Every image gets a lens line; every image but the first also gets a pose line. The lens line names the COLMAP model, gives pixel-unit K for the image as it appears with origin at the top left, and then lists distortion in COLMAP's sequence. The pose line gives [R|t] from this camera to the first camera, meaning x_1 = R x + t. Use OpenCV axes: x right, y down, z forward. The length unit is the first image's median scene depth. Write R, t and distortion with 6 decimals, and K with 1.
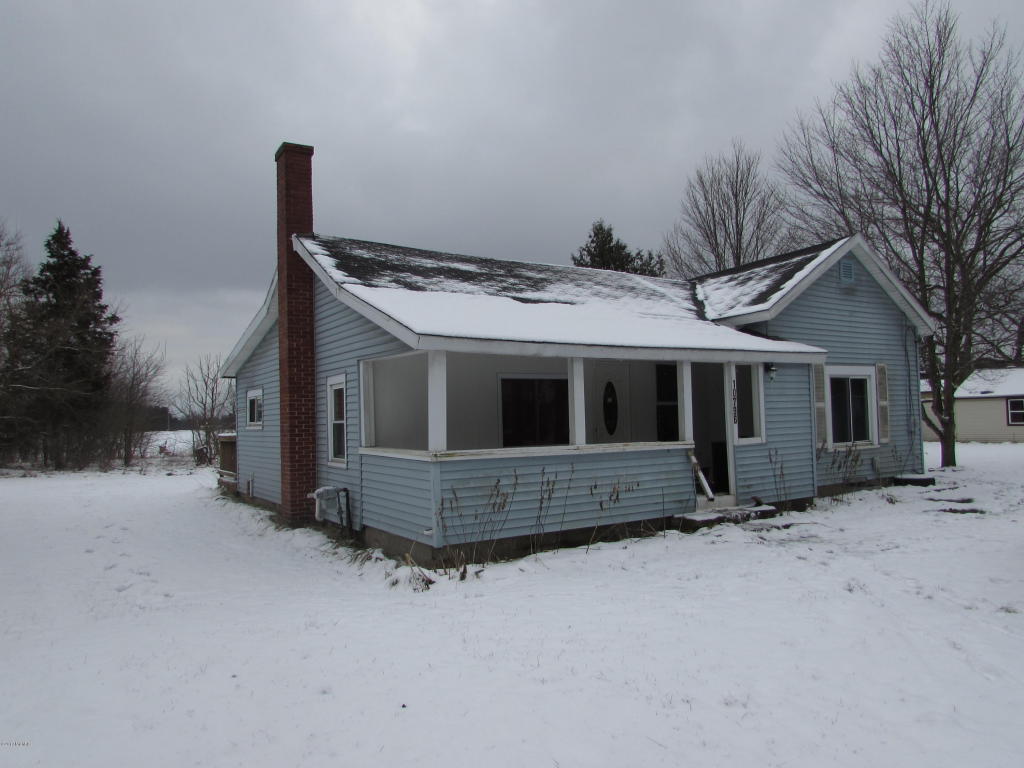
lens RADIAL K [[726.7, 0, 512.2], [0, 726.7, 385.2], [0, 0, 1]] dist [-0.004360, 0.006802]
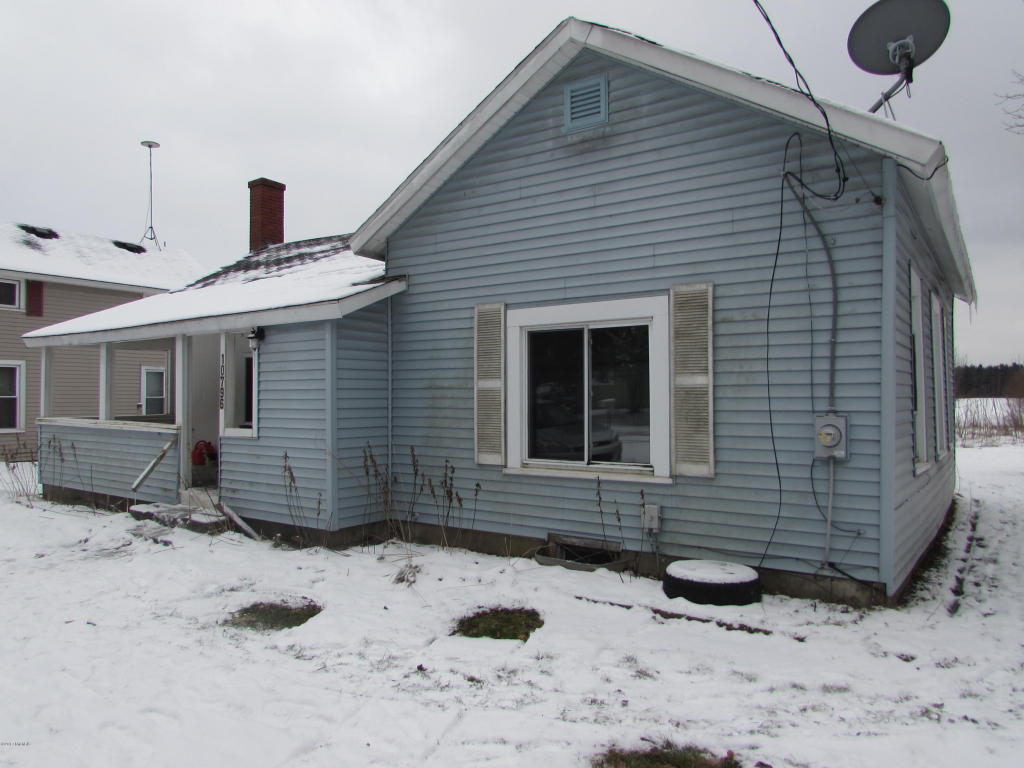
lens RADIAL K [[726.7, 0, 511.1], [0, 726.7, 383.4], [0, 0, 1]] dist [-0.004360, 0.006802]
pose [[0.352889, 0.012102, -0.935587, 0.893989], [0.036975, 0.998955, 0.026868, 0.011693], [0.934934, -0.044075, 0.352073, 0.782112]]
